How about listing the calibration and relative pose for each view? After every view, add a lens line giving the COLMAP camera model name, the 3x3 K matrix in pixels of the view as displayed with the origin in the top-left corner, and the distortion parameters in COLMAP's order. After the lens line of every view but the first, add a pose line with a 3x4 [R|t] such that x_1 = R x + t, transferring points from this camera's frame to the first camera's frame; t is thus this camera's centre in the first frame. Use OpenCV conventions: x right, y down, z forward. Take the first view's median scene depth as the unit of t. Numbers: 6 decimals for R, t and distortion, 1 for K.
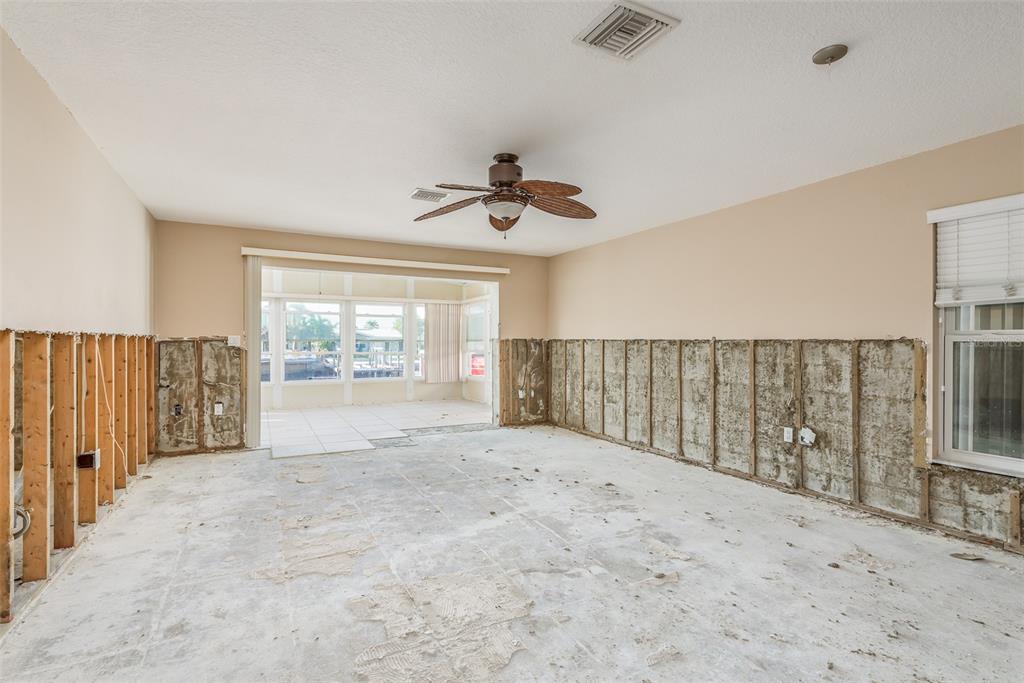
lens RADIAL K [[486.6, 0, 509.9], [0, 486.6, 342.8], [0, 0, 1]] dist [-0.000750, -0.001115]
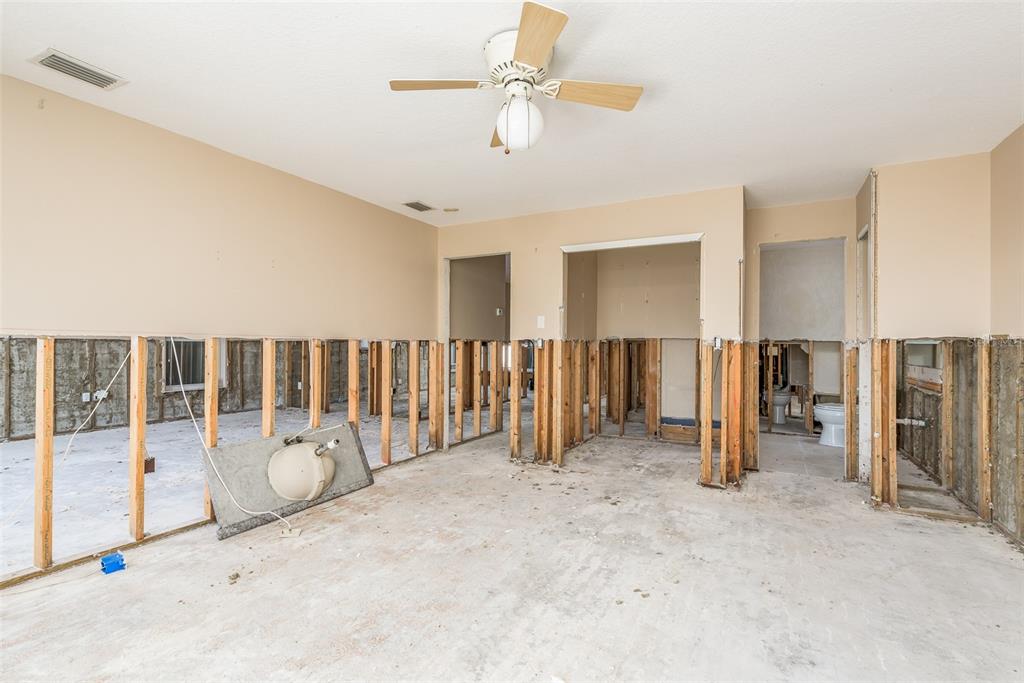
lens RADIAL K [[486.6, 0, 509.9], [0, 486.6, 342.8], [0, 0, 1]] dist [-0.000750, -0.001115]
pose [[-0.562386, 0.002454, 0.826871, -1.618924], [-0.003212, 0.999982, -0.005153, 0.010513], [-0.826868, -0.005554, -0.562368, 0.762909]]
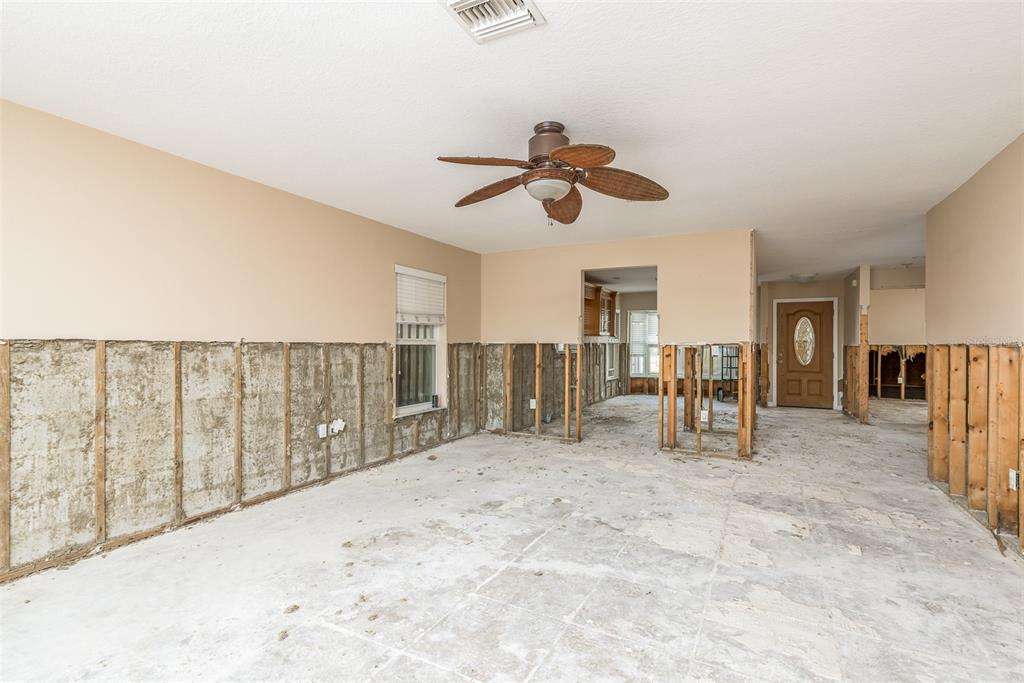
lens RADIAL K [[486.6, 0, 509.9], [0, 486.6, 342.8], [0, 0, 1]] dist [-0.000750, -0.001115]
pose [[-0.570852, -0.003063, 0.821047, -0.562570], [-0.005440, 0.999985, -0.000052, -0.008605], [-0.821035, -0.004496, -0.570860, 1.310259]]
